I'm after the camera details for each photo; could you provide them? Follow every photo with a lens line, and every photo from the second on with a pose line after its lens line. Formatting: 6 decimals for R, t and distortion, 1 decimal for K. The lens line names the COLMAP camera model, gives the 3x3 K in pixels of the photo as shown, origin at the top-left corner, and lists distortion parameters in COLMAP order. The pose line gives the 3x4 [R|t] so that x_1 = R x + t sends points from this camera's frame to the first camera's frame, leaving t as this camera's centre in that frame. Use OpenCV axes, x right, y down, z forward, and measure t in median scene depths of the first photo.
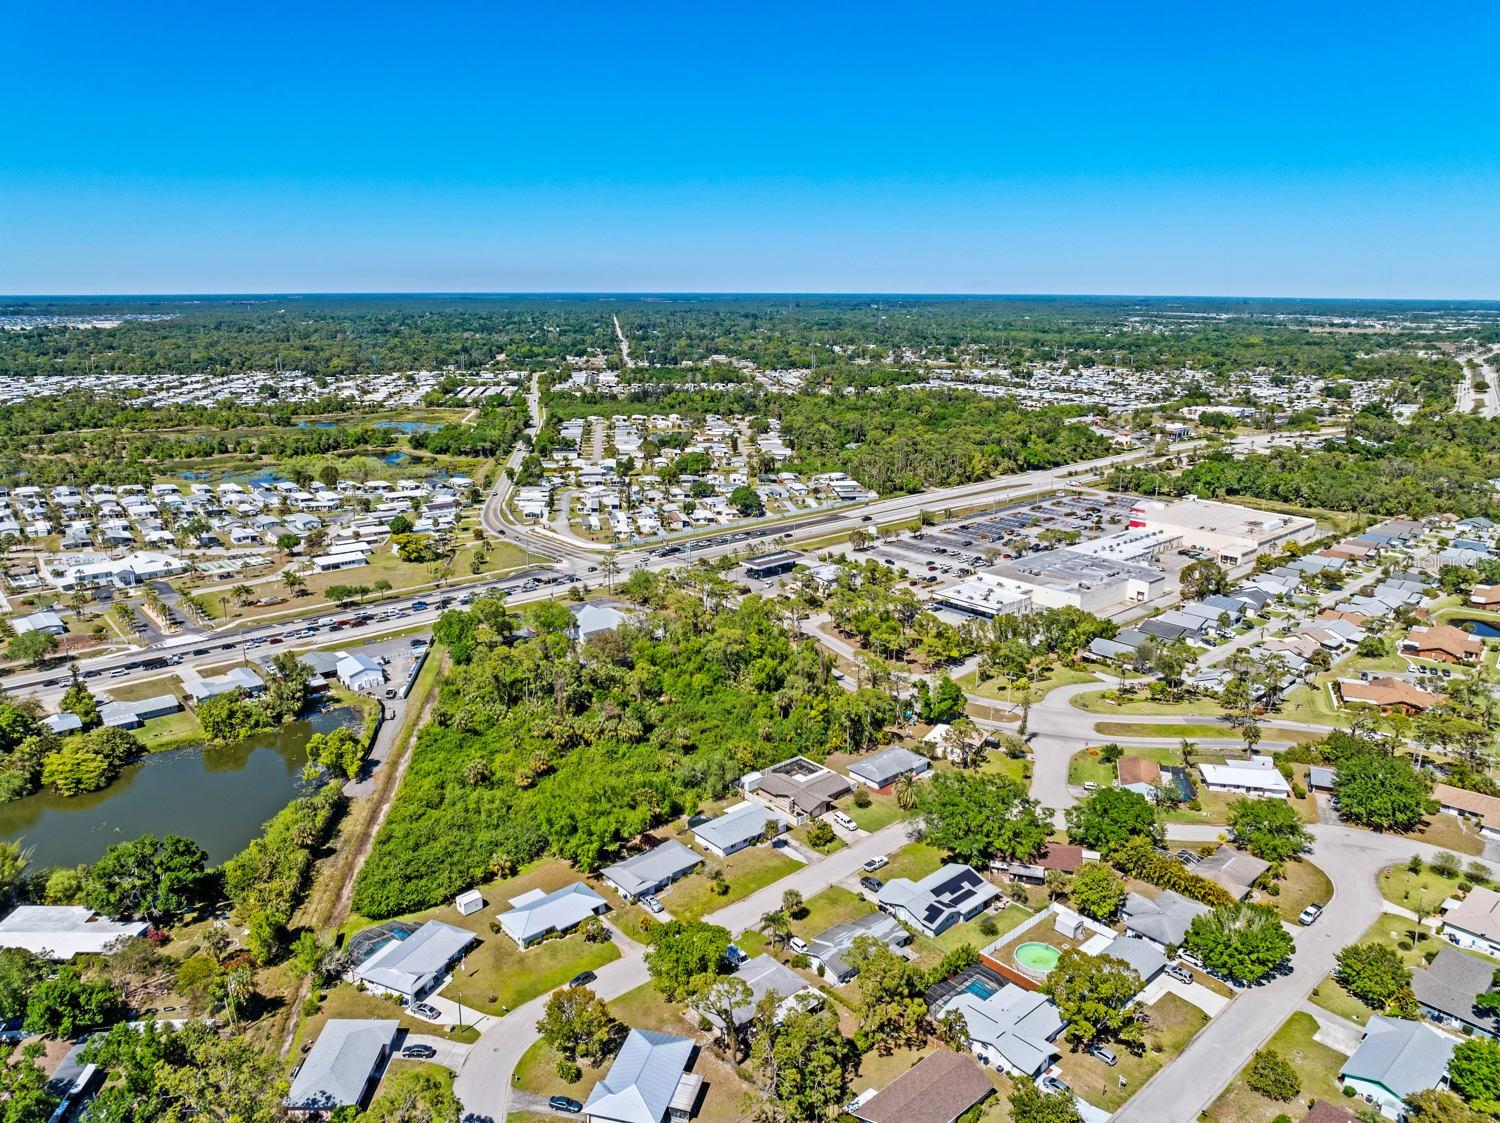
lens RADIAL K [[1054.4, 0, 757.0], [0, 1054.4, 561.6], [0, 0, 1]] dist [-0.048644, 0.015757]
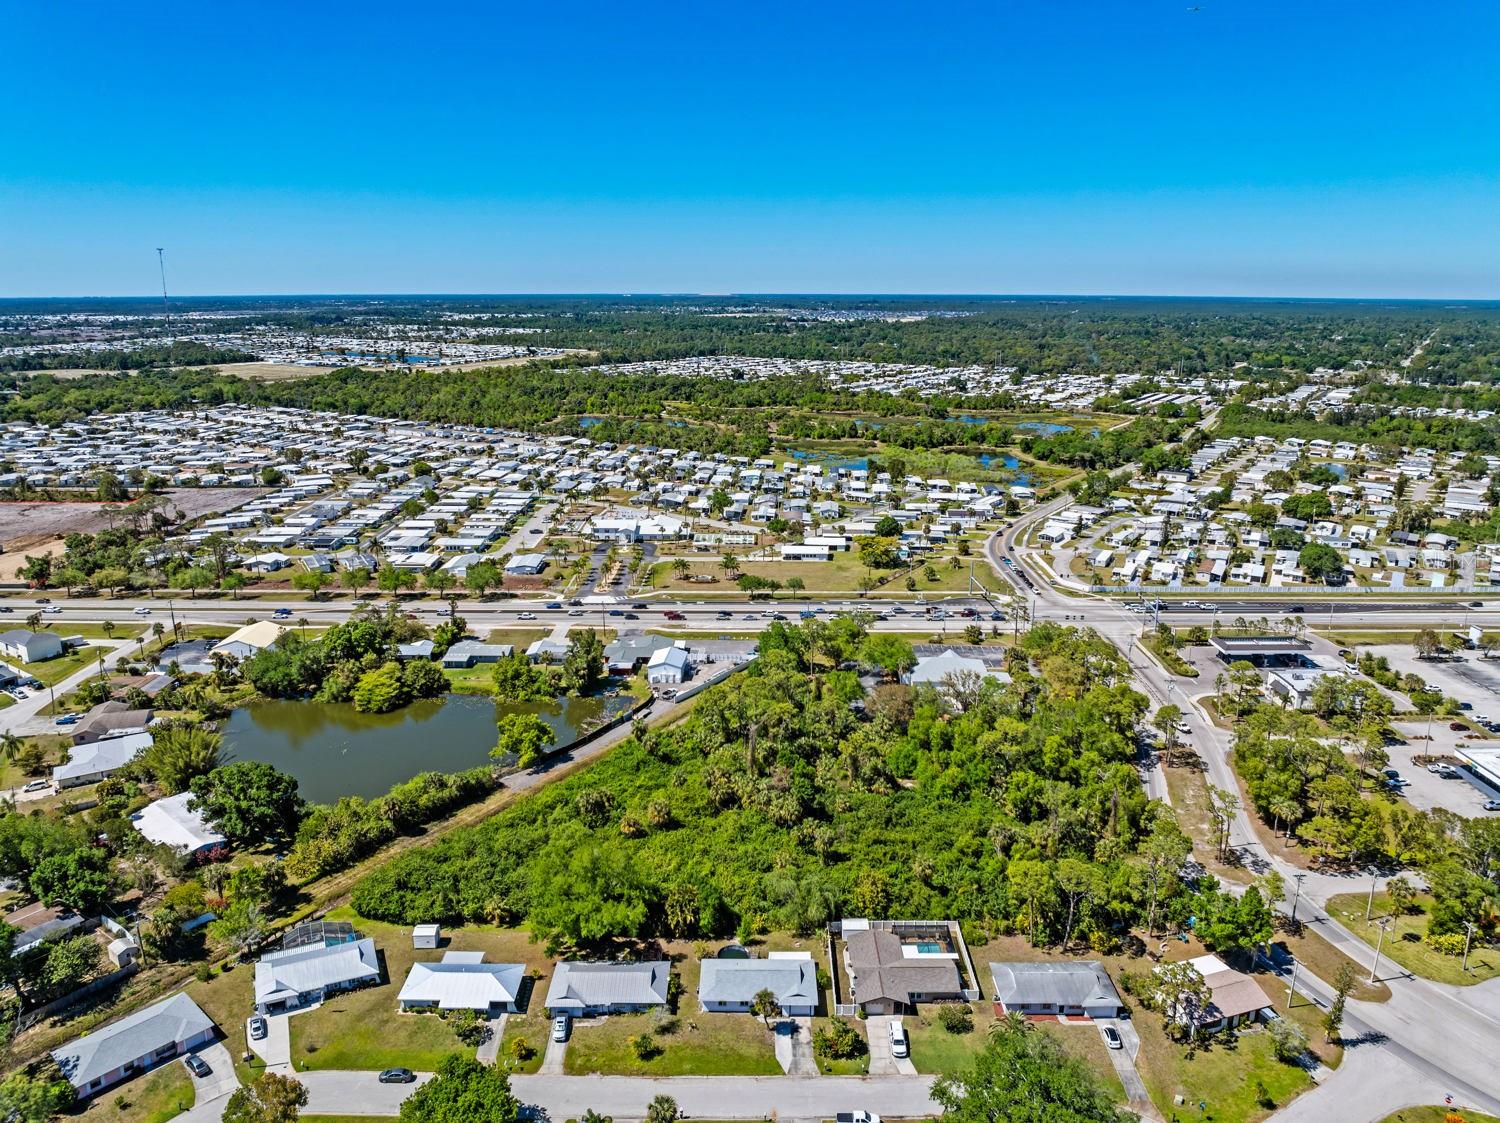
lens RADIAL K [[1054.4, 0, 749.9], [0, 1054.4, 554.4], [0, 0, 1]] dist [-0.048644, 0.015757]
pose [[0.738977, 0.159636, -0.654545, 0.262364], [-0.165939, 0.984721, 0.052818, -0.052445], [0.652976, 0.069583, 0.754175, 0.265429]]
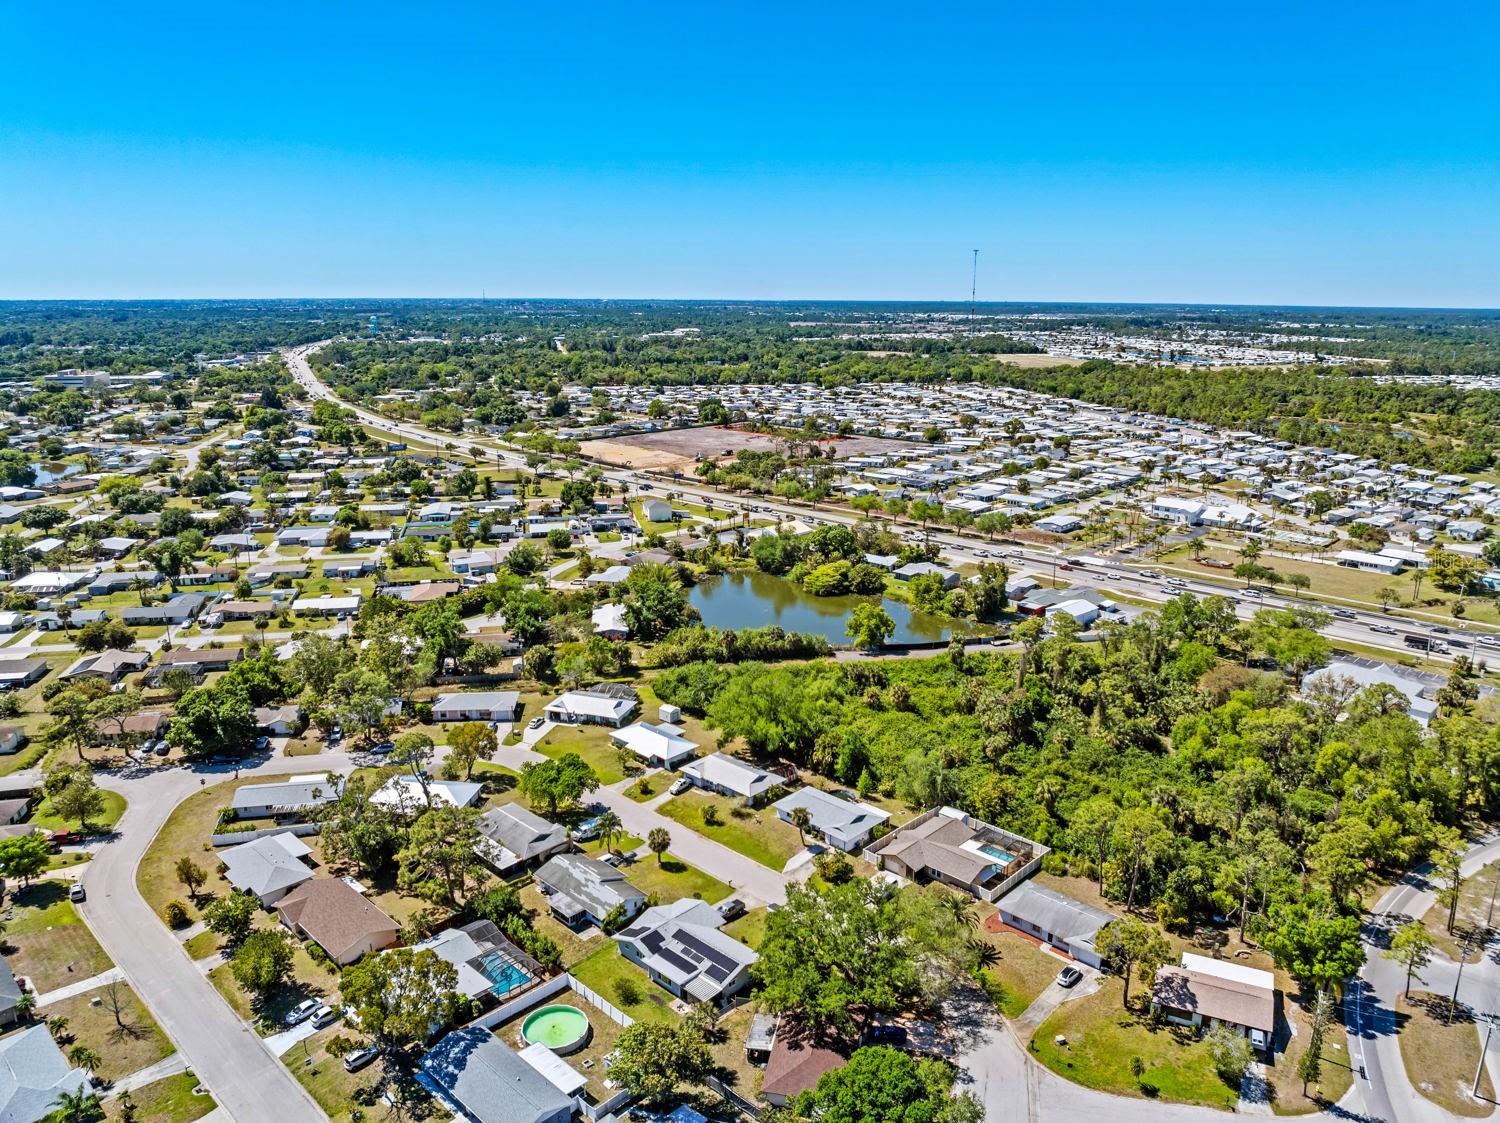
lens RADIAL K [[1054.4, 0, 747.8], [0, 1054.4, 561.0], [0, 0, 1]] dist [-0.048644, 0.015757]
pose [[0.069218, 0.237906, -0.968819, 0.473179], [-0.254720, 0.943172, 0.213409, -0.064746], [0.964534, 0.232006, 0.125884, 0.497485]]
